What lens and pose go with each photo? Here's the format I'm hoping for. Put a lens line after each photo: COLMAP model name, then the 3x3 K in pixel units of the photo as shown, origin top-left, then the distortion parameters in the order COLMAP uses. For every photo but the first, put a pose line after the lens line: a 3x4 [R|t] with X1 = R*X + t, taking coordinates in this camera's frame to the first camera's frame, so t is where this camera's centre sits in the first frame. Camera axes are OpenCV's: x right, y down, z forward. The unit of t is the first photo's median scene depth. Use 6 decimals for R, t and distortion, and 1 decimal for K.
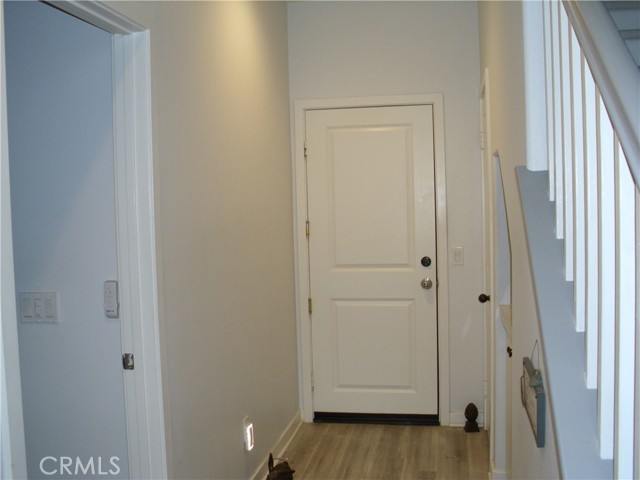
lens RADIAL K [[681.2, 0, 320.0], [0, 681.2, 240.0], [0, 0, 1]] dist [-0.202216, 0.237459]
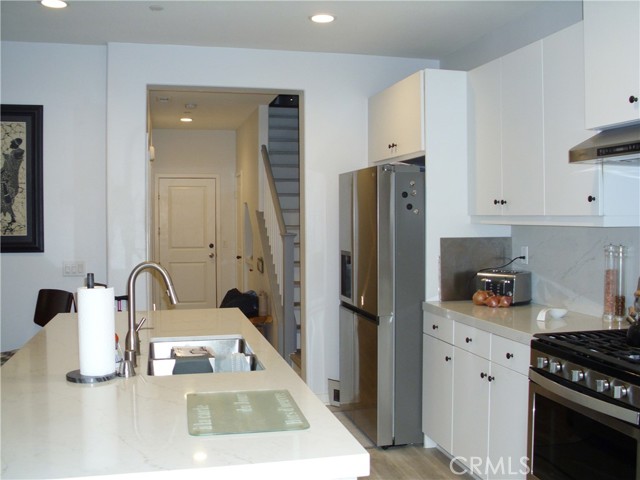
lens RADIAL K [[681.2, 0, 320.0], [0, 681.2, 240.0], [0, 0, 1]] dist [-0.202216, 0.237459]
pose [[0.914143, 0.010374, 0.405260, -0.447618], [0.003064, 0.999467, -0.032497, 0.089296], [-0.405381, 0.030948, 0.913624, -1.280419]]
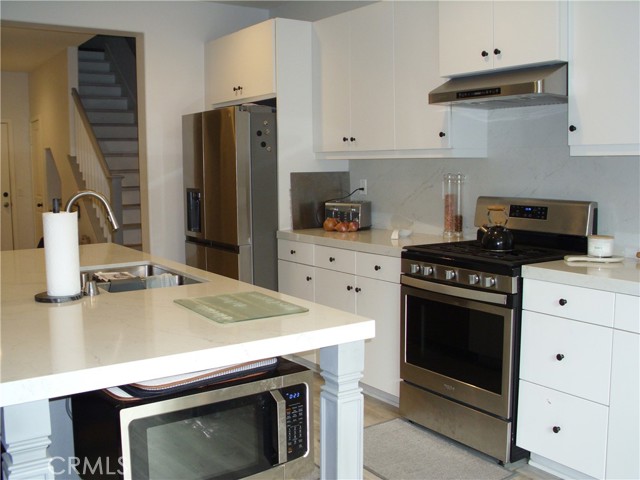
lens RADIAL K [[681.2, 0, 320.0], [0, 681.2, 240.0], [0, 0, 1]] dist [-0.202216, 0.237459]
pose [[0.716063, -0.056375, 0.695755, -0.618009], [0.032535, 0.998346, 0.047409, 0.112160], [-0.697277, -0.011311, 0.716713, -1.270127]]
